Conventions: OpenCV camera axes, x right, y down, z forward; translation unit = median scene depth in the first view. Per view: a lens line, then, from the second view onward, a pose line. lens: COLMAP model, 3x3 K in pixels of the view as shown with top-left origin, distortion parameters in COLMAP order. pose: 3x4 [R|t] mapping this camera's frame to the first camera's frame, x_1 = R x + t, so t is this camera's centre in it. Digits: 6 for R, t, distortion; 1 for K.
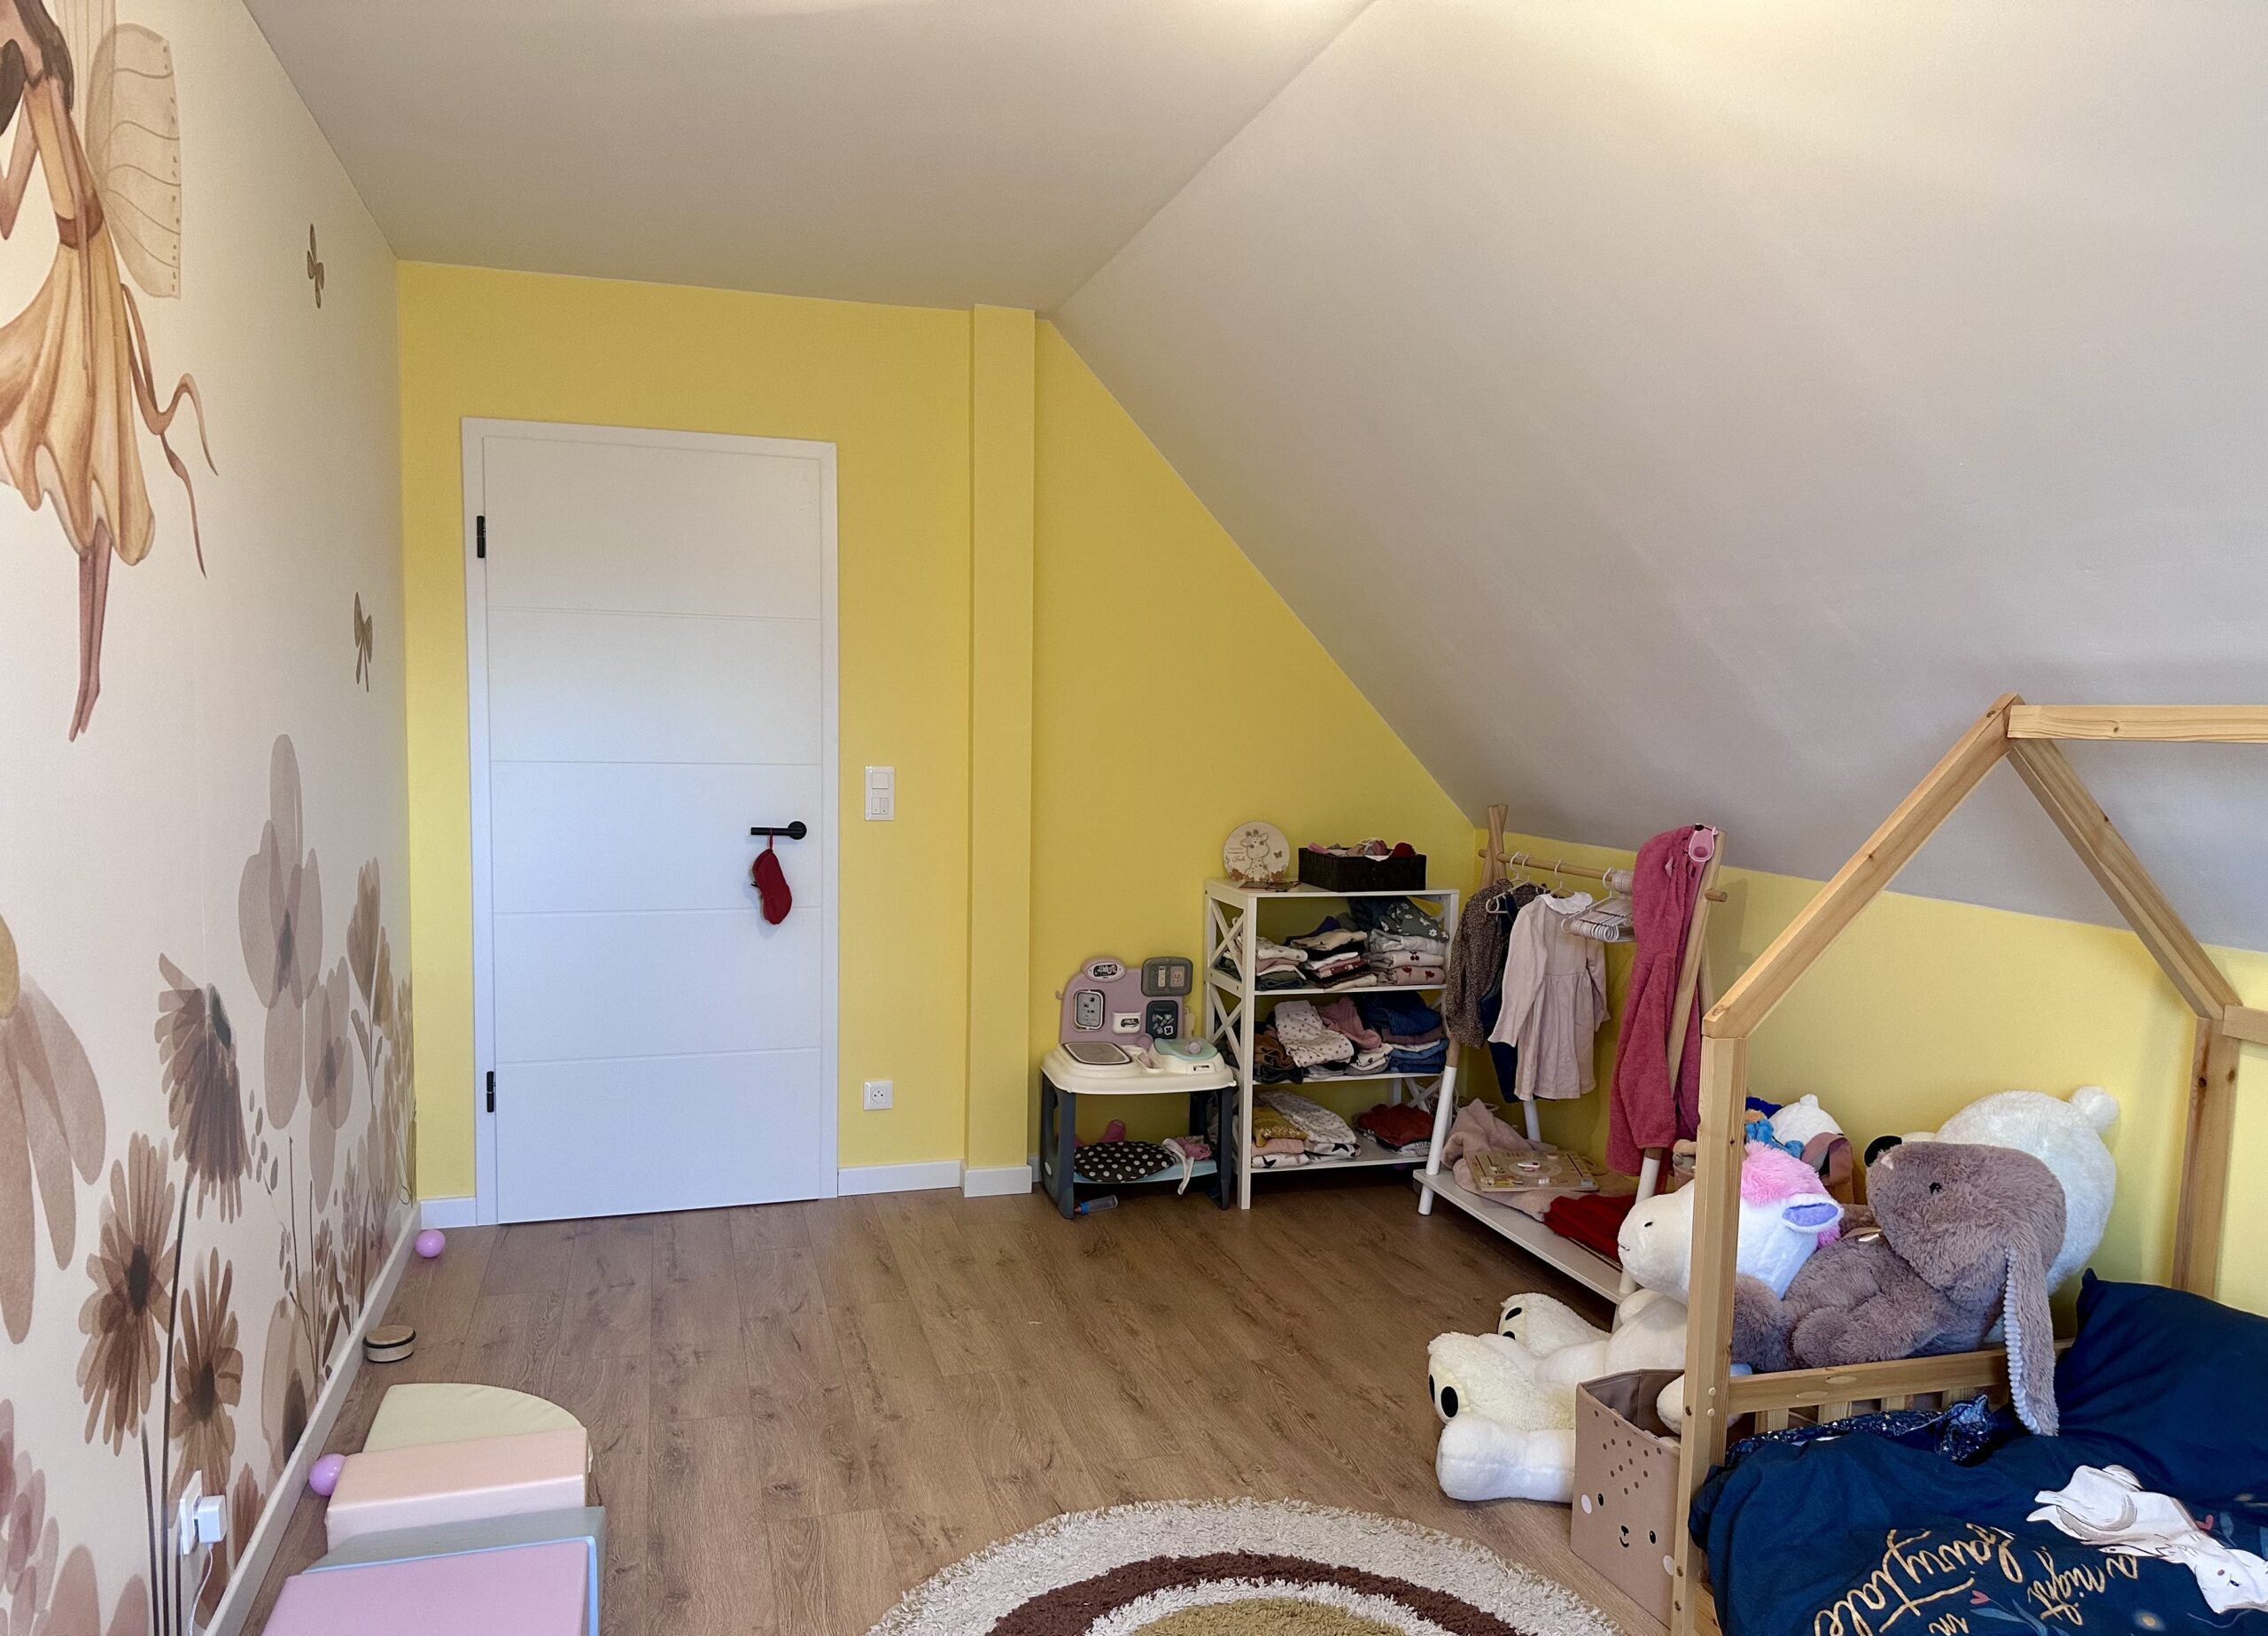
lens RADIAL K [[1581.2, 0, 1132.4], [0, 1581.2, 855.2], [0, 0, 1]] dist [0.039365, -0.050136]
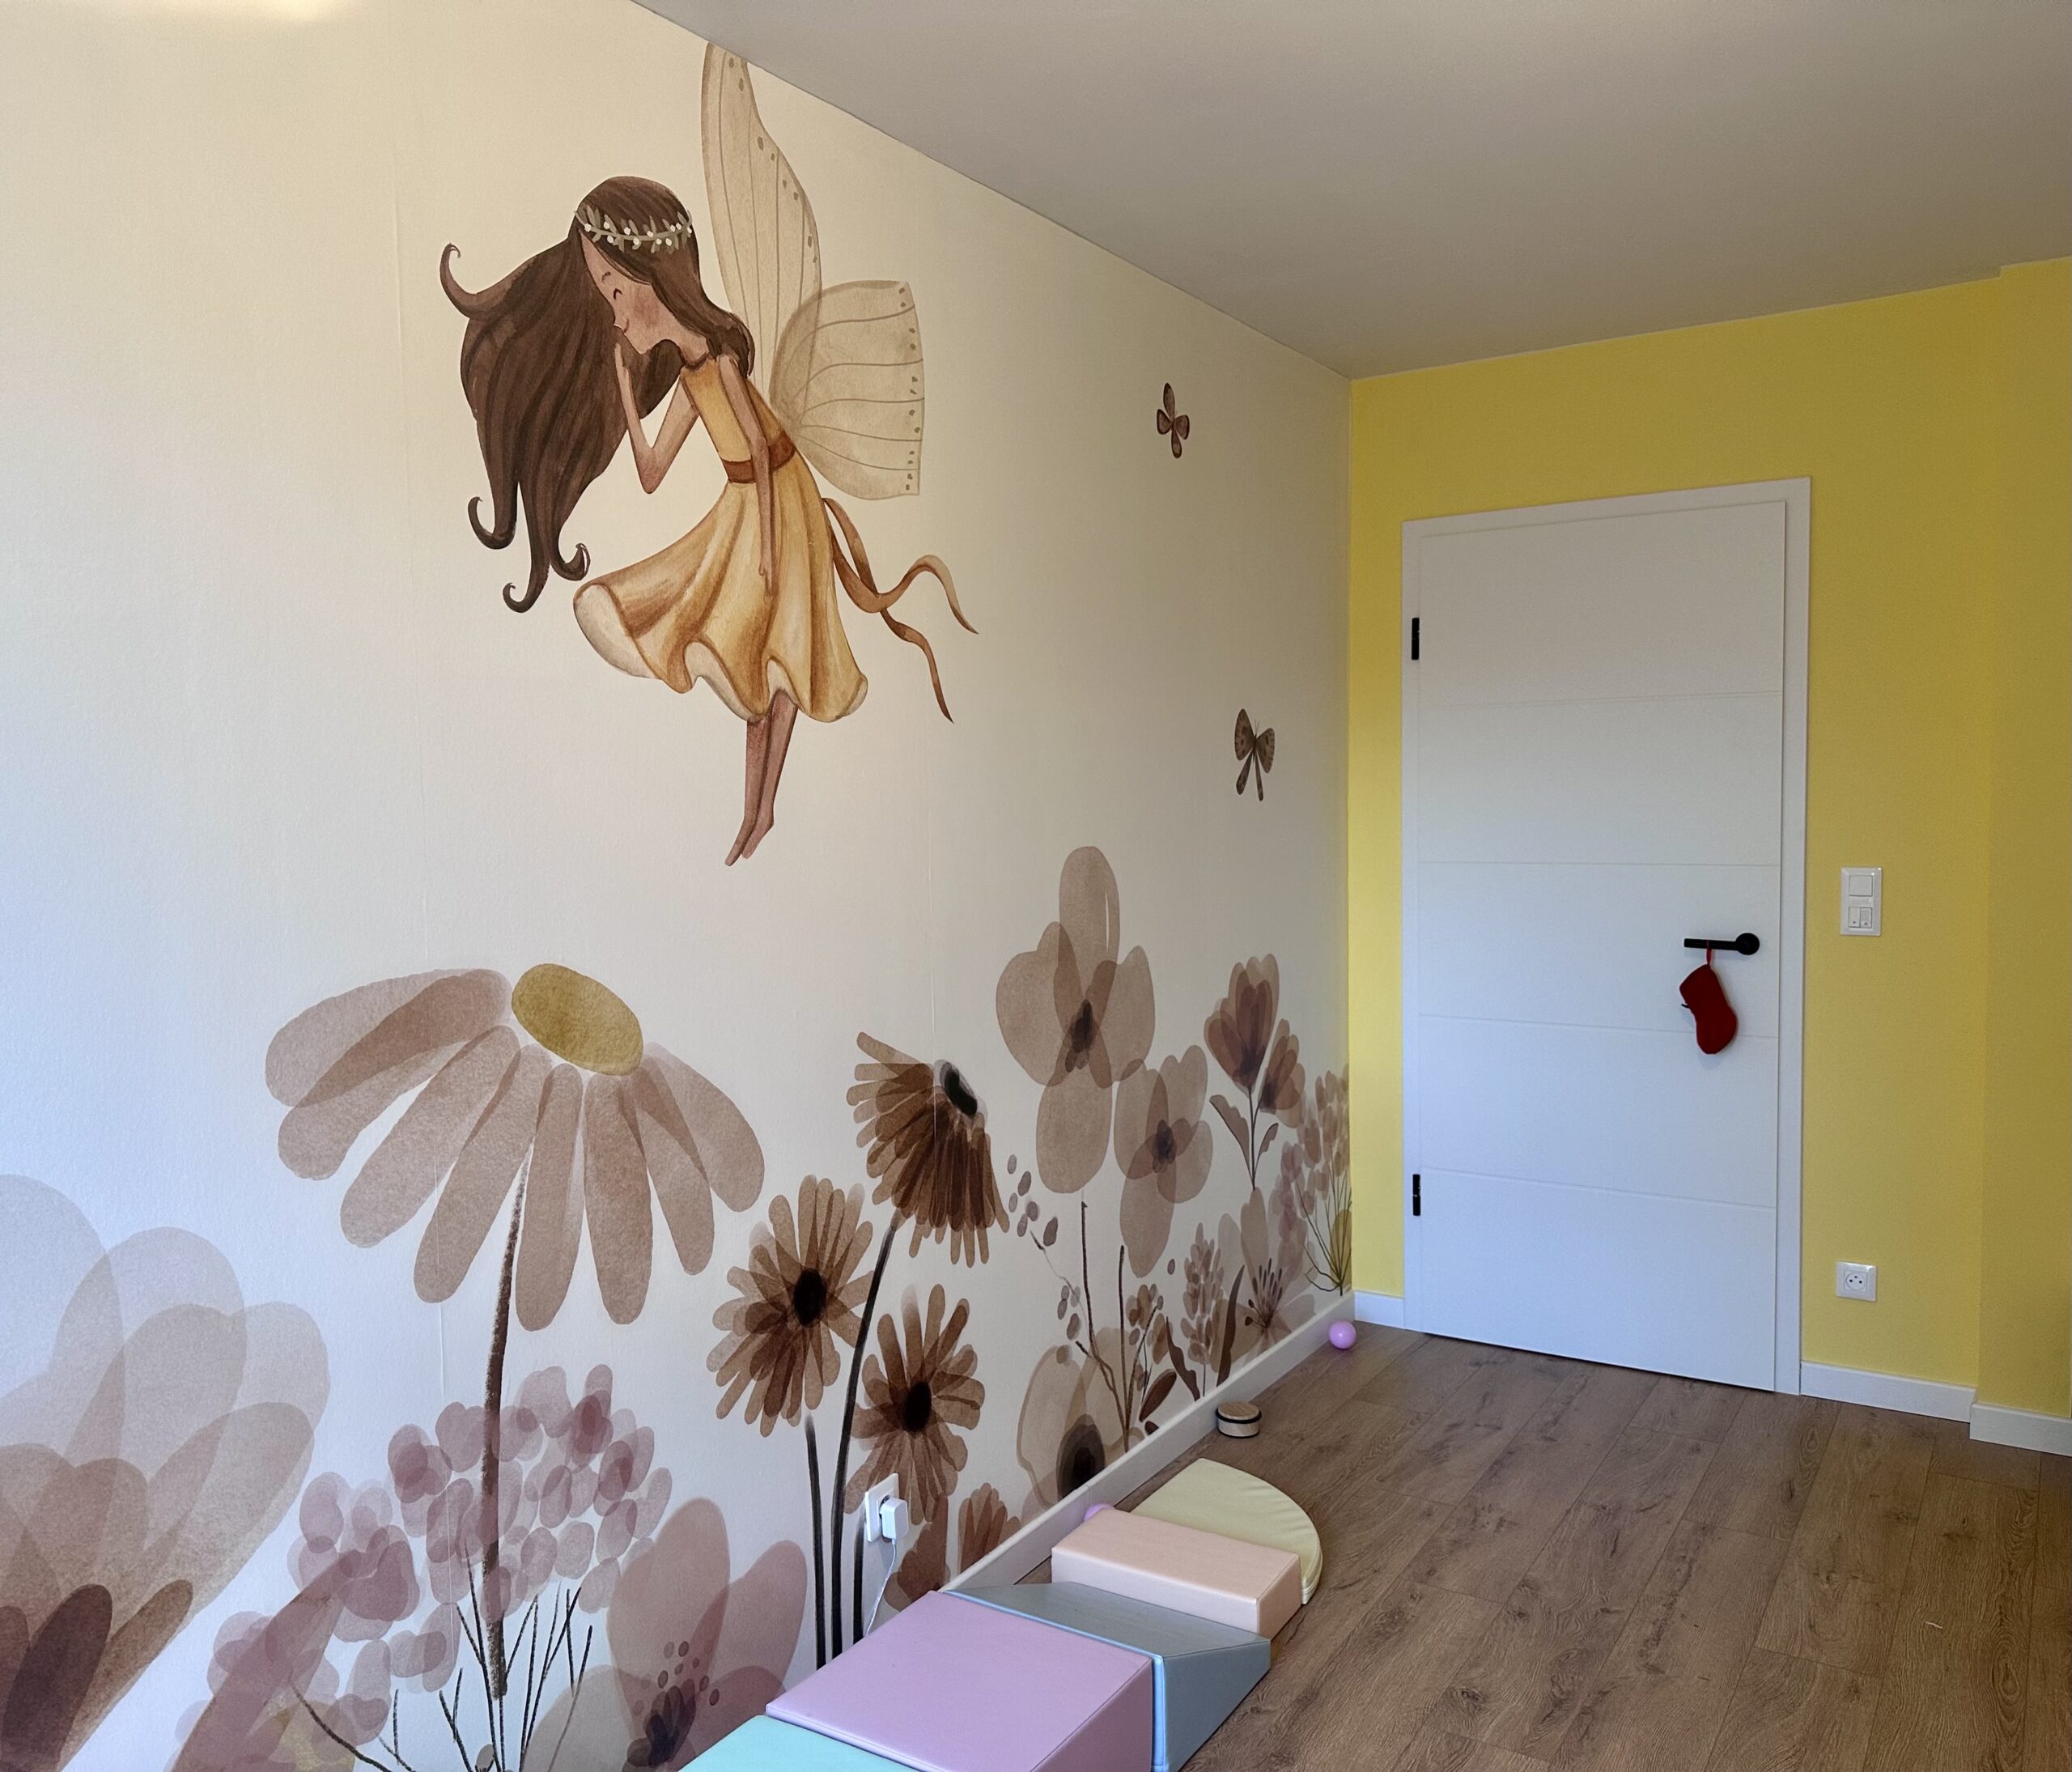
lens RADIAL K [[1661.7, 0, 1036.0], [0, 1661.7, 886.0], [0, 0, 1]] dist [0.168866, -0.252955]
pose [[0.666358, 0.018851, -0.745394, 0.354963], [-0.042214, 0.999031, -0.012472, -0.033117], [0.744436, 0.039777, 0.666508, 0.191485]]
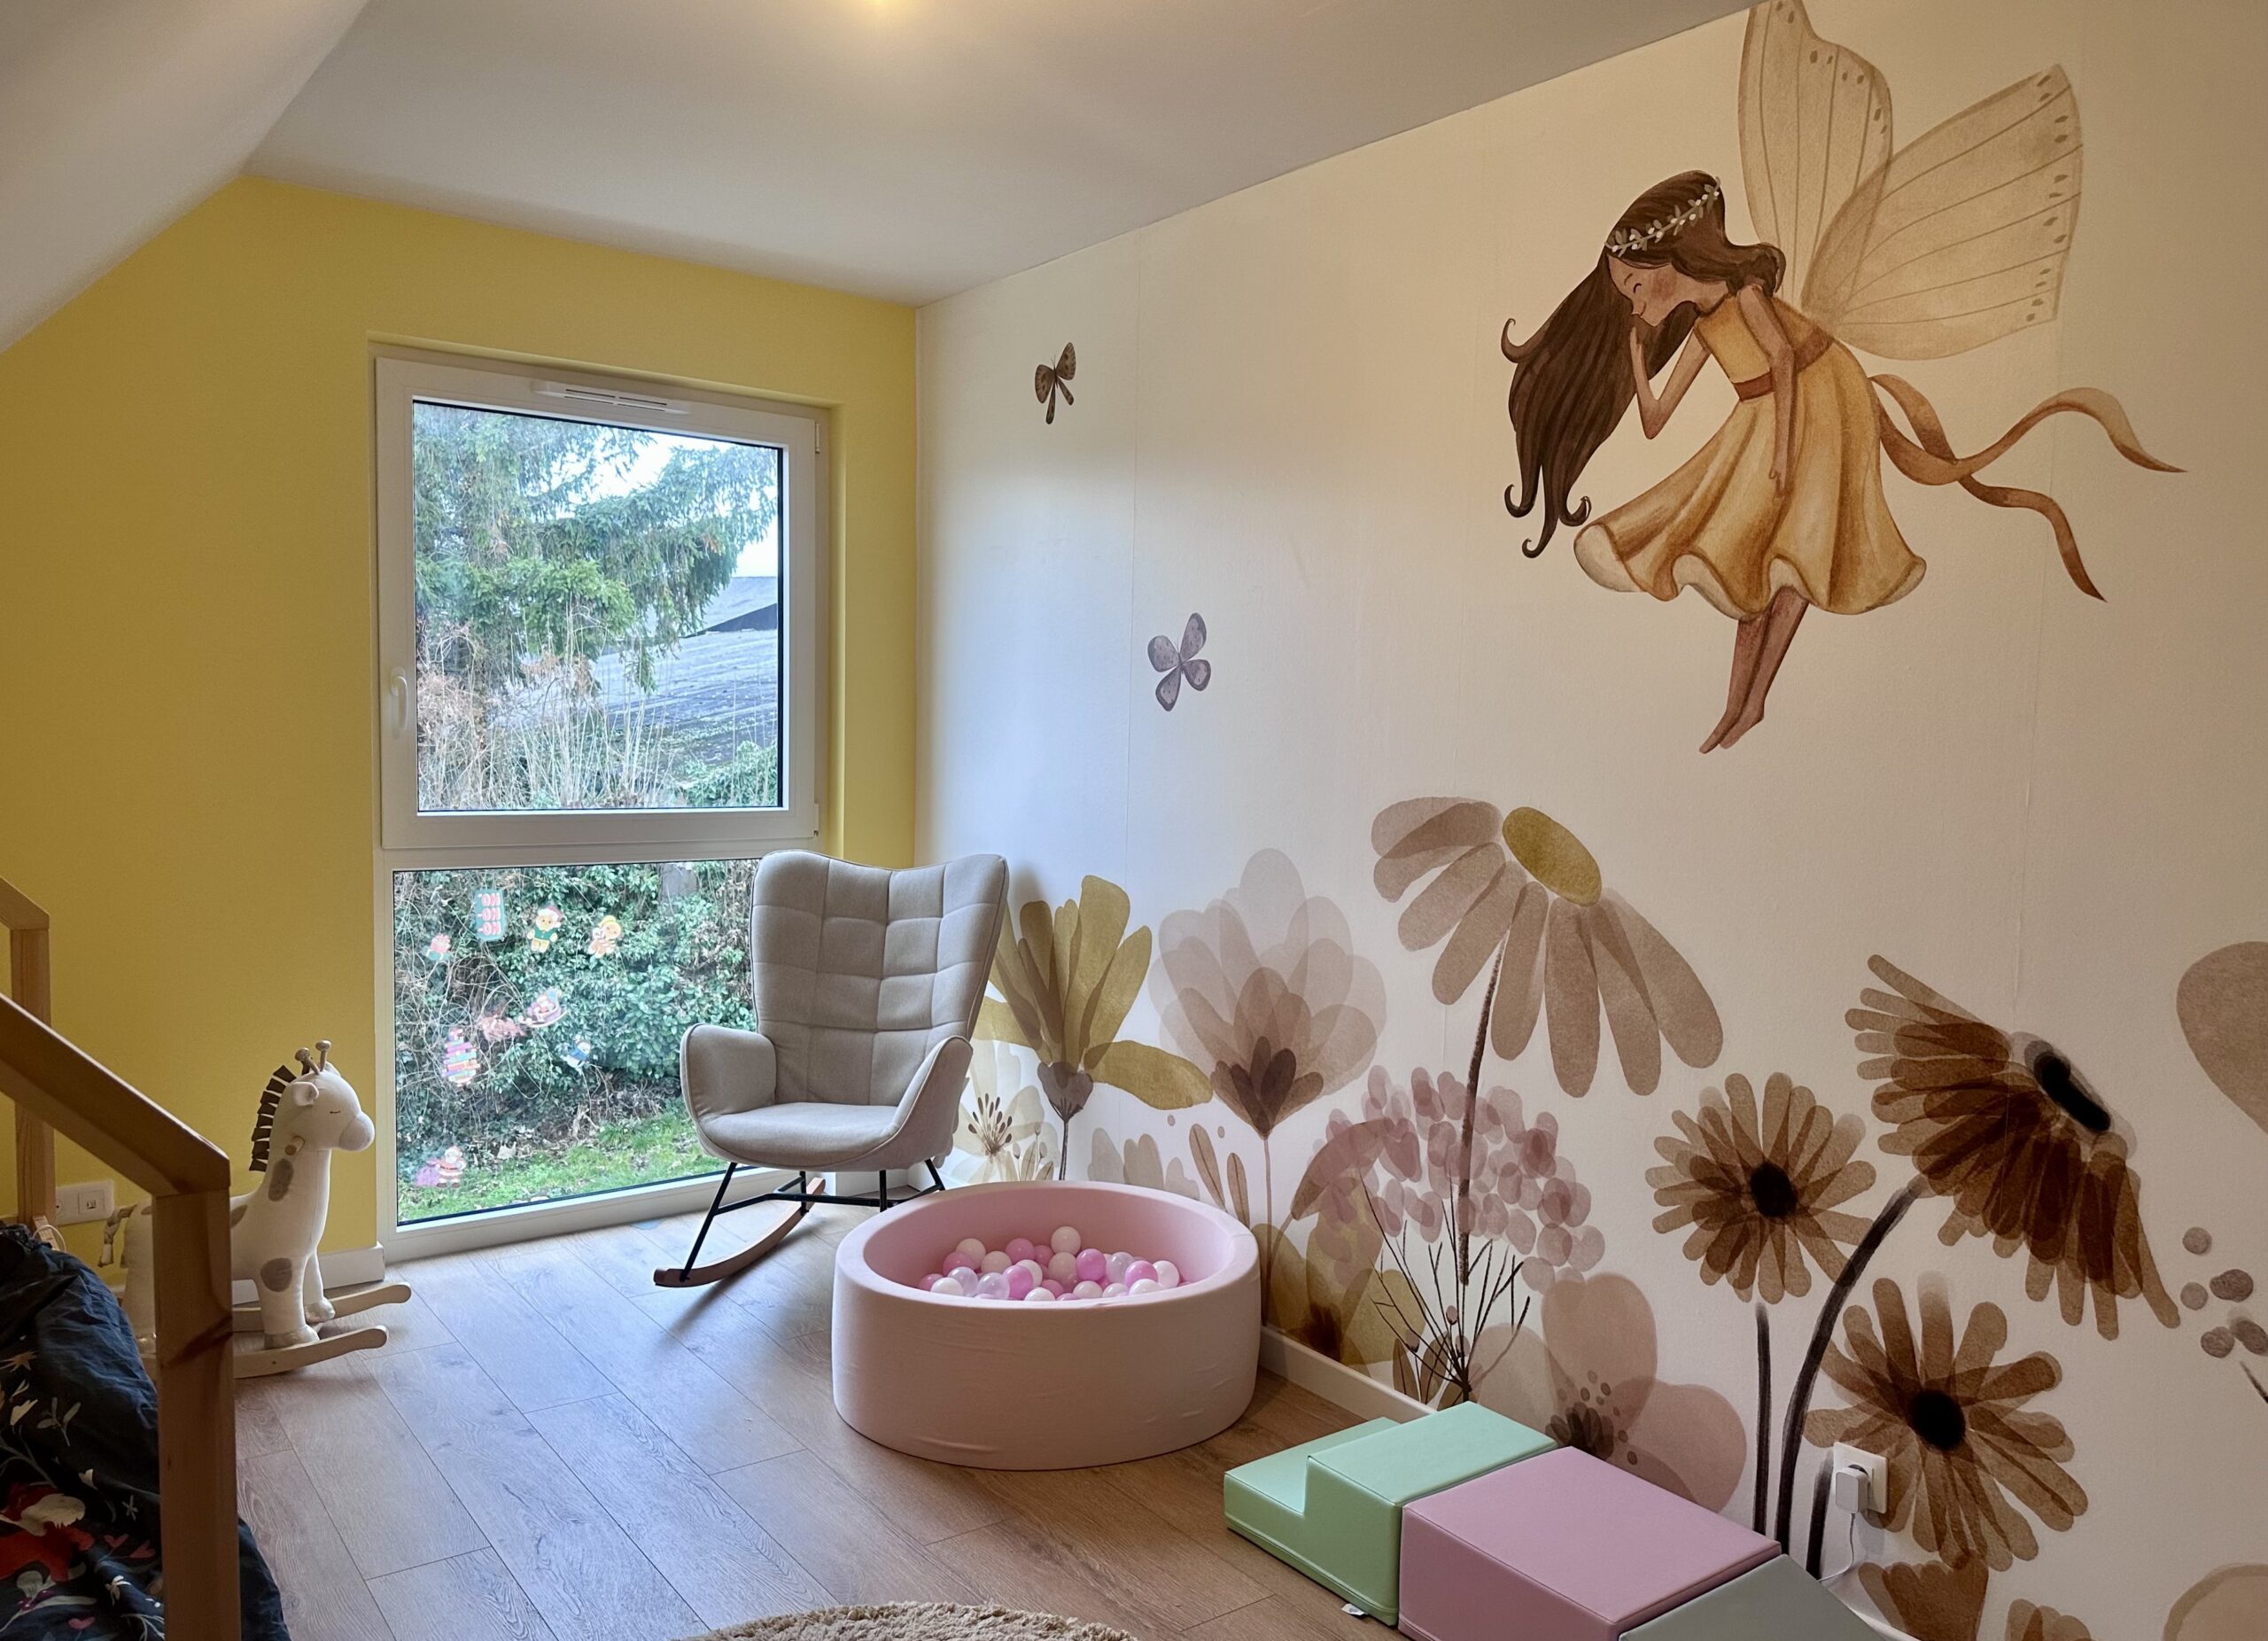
lens RADIAL K [[1581.5, 0, 1132.4], [0, 1581.5, 857.7], [0, 0, 1]] dist [0.039365, -0.050136]
pose [[-0.930623, -0.013376, -0.365734, 0.232110], [-0.080223, 0.982483, 0.168200, -0.122500], [0.357078, 0.185871, -0.915395, 1.473999]]
